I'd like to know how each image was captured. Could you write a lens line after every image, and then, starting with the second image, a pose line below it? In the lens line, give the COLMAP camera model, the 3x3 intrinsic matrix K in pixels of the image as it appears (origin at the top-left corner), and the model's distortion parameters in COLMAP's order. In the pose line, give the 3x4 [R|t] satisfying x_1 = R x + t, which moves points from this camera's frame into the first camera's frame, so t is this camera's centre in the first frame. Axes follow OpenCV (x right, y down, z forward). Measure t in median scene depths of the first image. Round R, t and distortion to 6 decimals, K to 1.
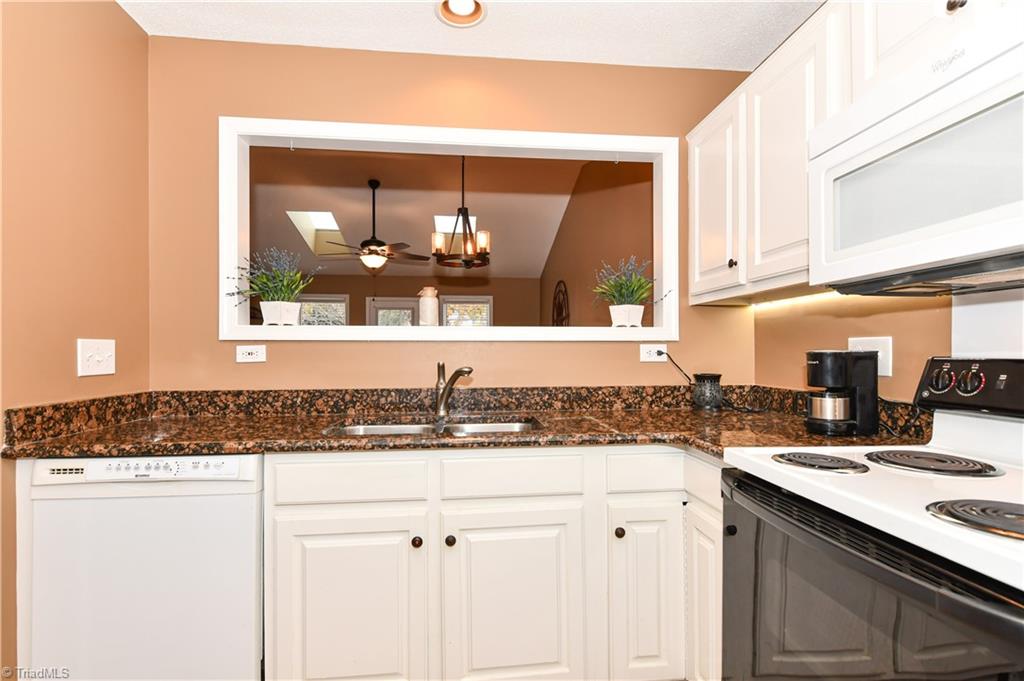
lens RADIAL K [[493.3, 0, 516.1], [0, 493.3, 348.4], [0, 0, 1]] dist [0.005164, -0.004089]
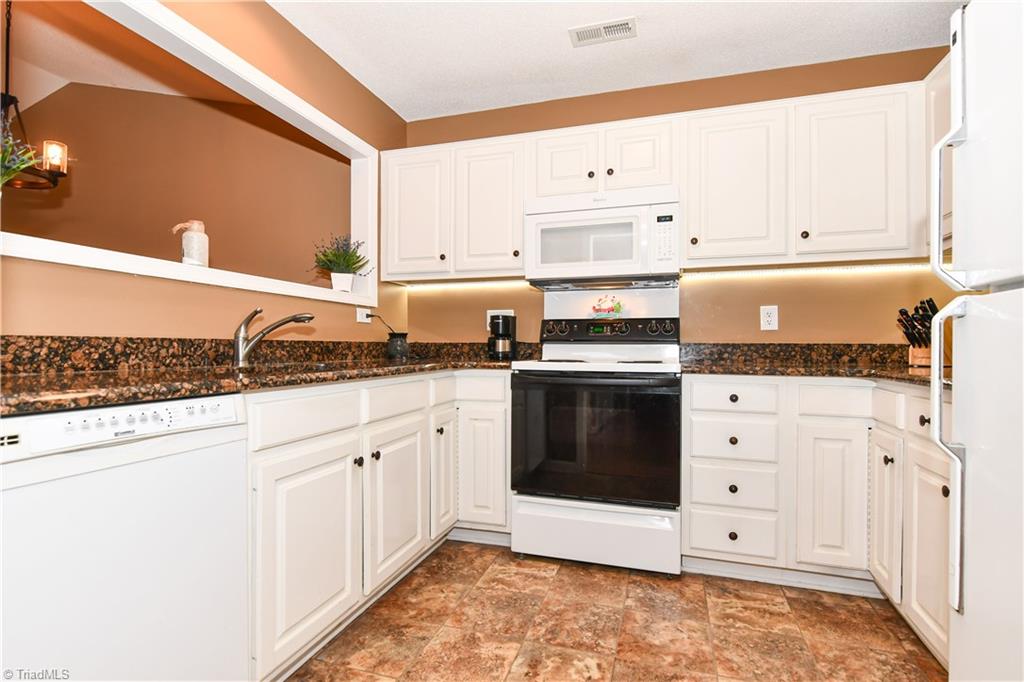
lens RADIAL K [[493.3, 0, 512.6], [0, 493.3, 346.0], [0, 0, 1]] dist [0.005164, -0.004089]
pose [[0.401666, 0.004111, 0.915777, -0.780482], [-0.010015, 0.999950, -0.000097, 0.090476], [-0.915731, -0.009133, 0.401687, 0.168921]]
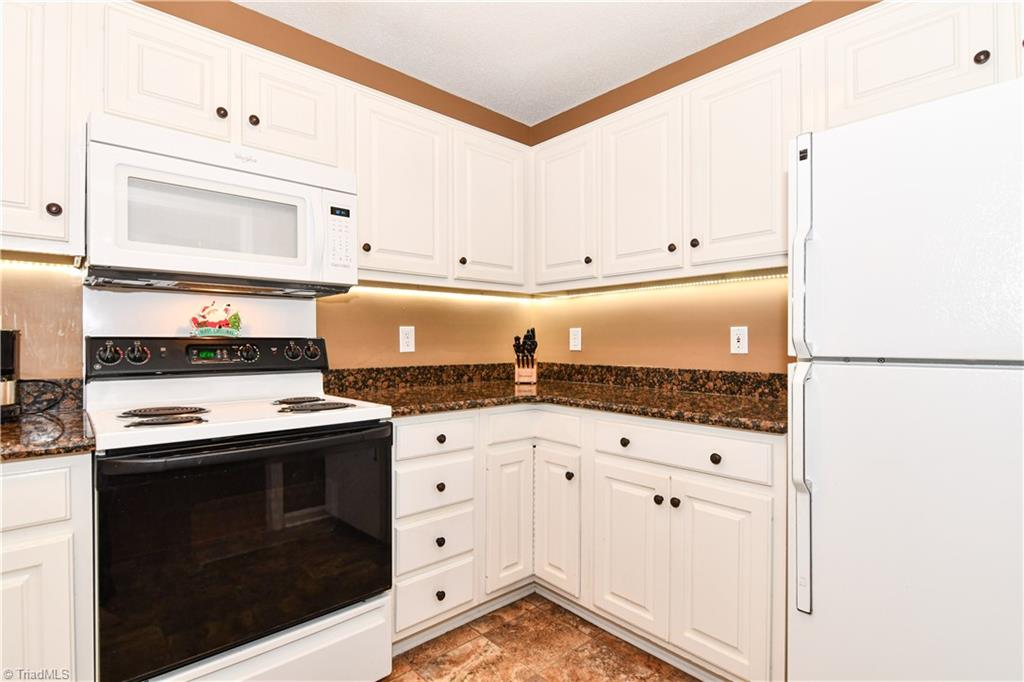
lens RADIAL K [[493.3, 0, 509.6], [0, 493.3, 342.0], [0, 0, 1]] dist [0.005164, -0.004089]
pose [[-0.585968, 0.001537, 0.810333, -0.466129], [-0.003061, 0.999987, -0.004110, 0.022069], [-0.810328, -0.004889, -0.585956, 0.579289]]
